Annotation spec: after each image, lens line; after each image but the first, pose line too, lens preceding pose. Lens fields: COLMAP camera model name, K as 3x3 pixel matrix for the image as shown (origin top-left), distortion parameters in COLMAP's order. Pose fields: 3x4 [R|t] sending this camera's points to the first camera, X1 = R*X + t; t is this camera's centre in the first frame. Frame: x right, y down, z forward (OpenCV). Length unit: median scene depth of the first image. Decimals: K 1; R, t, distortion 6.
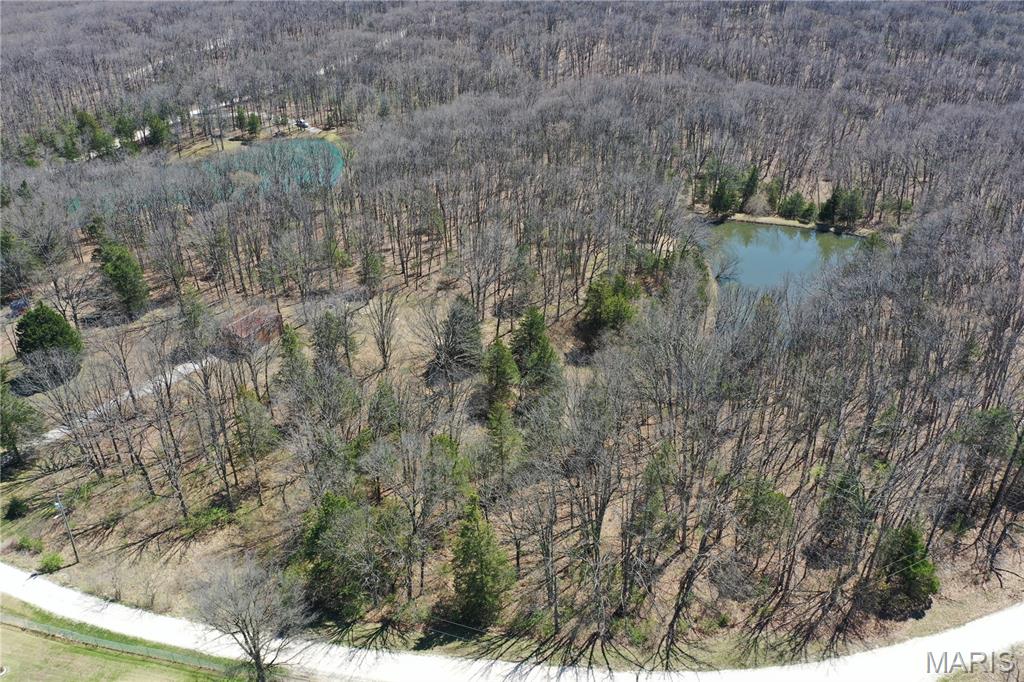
lens RADIAL K [[802.8, 0, 509.5], [0, 802.8, 340.1], [0, 0, 1]] dist [-0.007937, 0.001879]
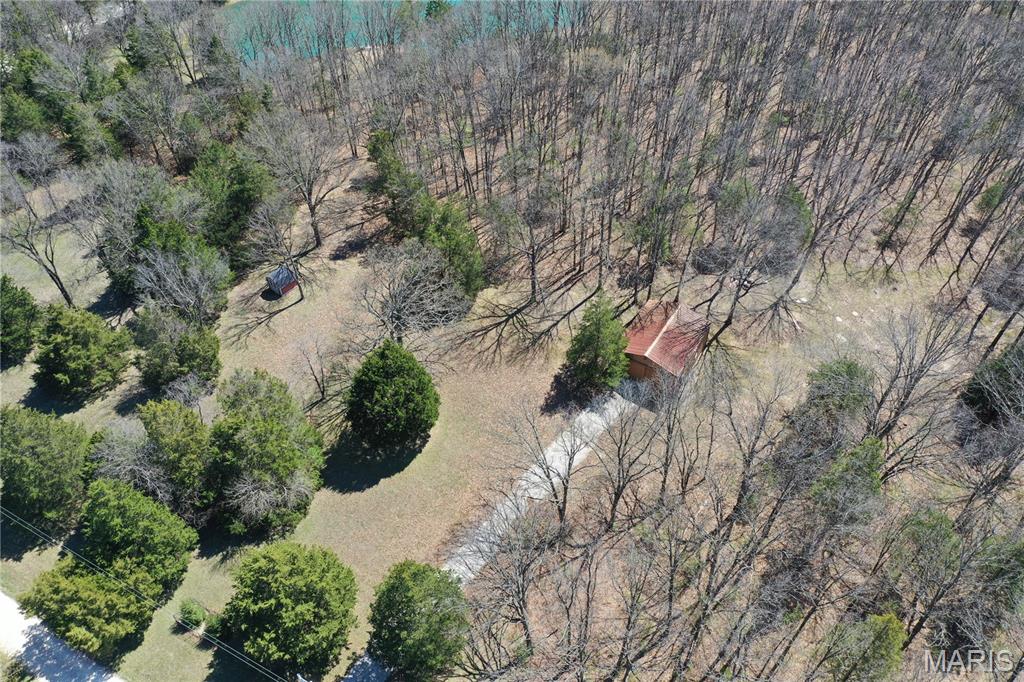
lens RADIAL K [[802.8, 0, 512.1], [0, 802.8, 342.2], [0, 0, 1]] dist [-0.007937, 0.001879]
pose [[0.998917, 0.036665, -0.028636, -0.437523], [-0.026916, 0.957526, 0.287089, -0.201009], [0.037946, -0.286007, 0.957476, 0.400061]]
